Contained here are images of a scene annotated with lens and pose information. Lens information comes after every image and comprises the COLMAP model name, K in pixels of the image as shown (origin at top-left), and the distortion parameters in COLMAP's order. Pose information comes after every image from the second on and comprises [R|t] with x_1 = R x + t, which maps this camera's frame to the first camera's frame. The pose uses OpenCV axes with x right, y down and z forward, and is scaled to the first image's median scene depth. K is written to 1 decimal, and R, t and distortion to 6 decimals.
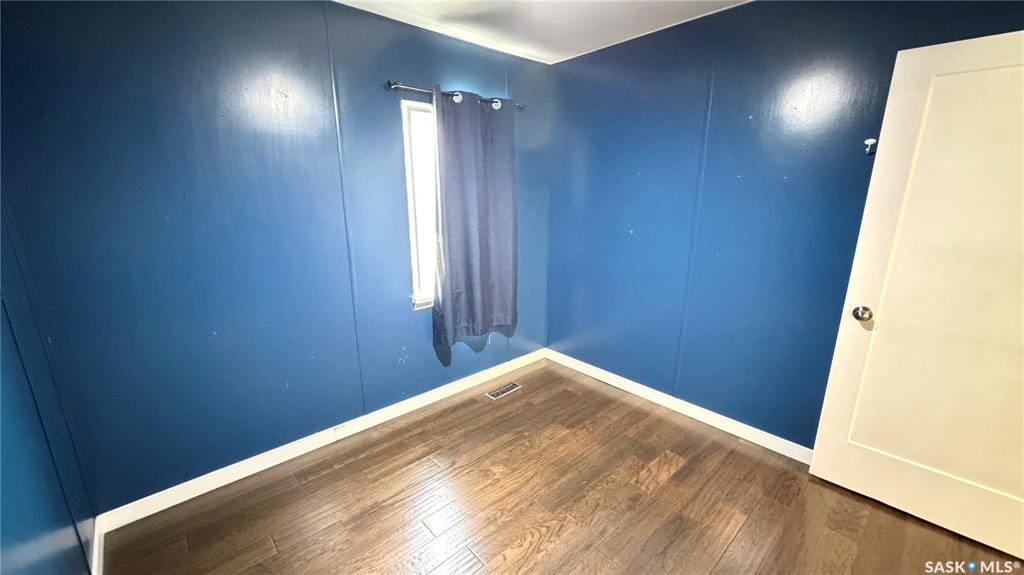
lens RADIAL K [[408.3, 0, 512.0], [0, 408.3, 287.5], [0, 0, 1]] dist [0.000883, 0.000244]
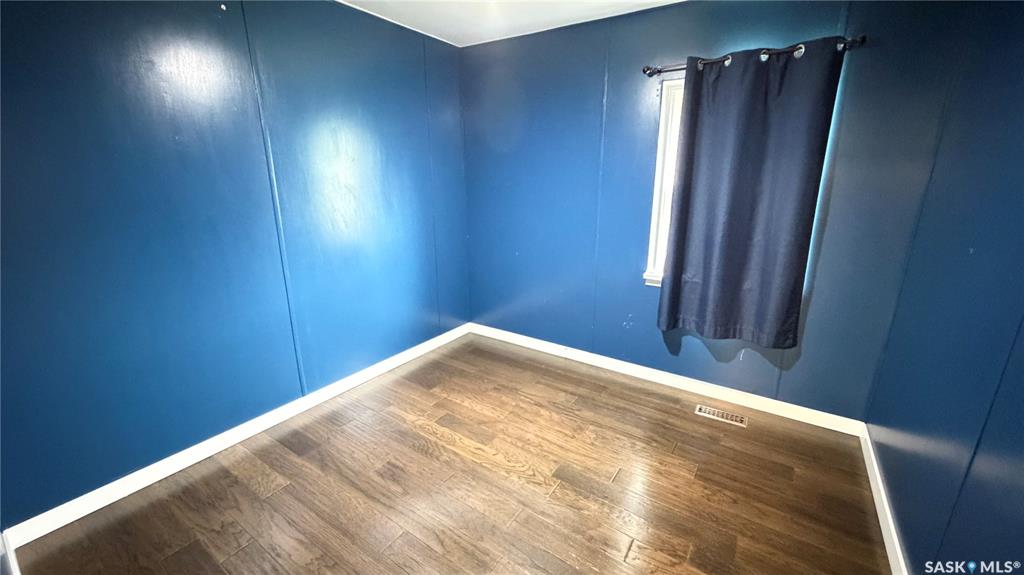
lens RADIAL K [[408.3, 0, 512.0], [0, 408.3, 287.5], [0, 0, 1]] dist [0.000883, 0.000244]
pose [[0.227109, 0.250154, -0.941193, 0.676754], [-0.232694, 0.952393, 0.196982, -0.063538], [0.945661, 0.174273, 0.274506, 0.385313]]
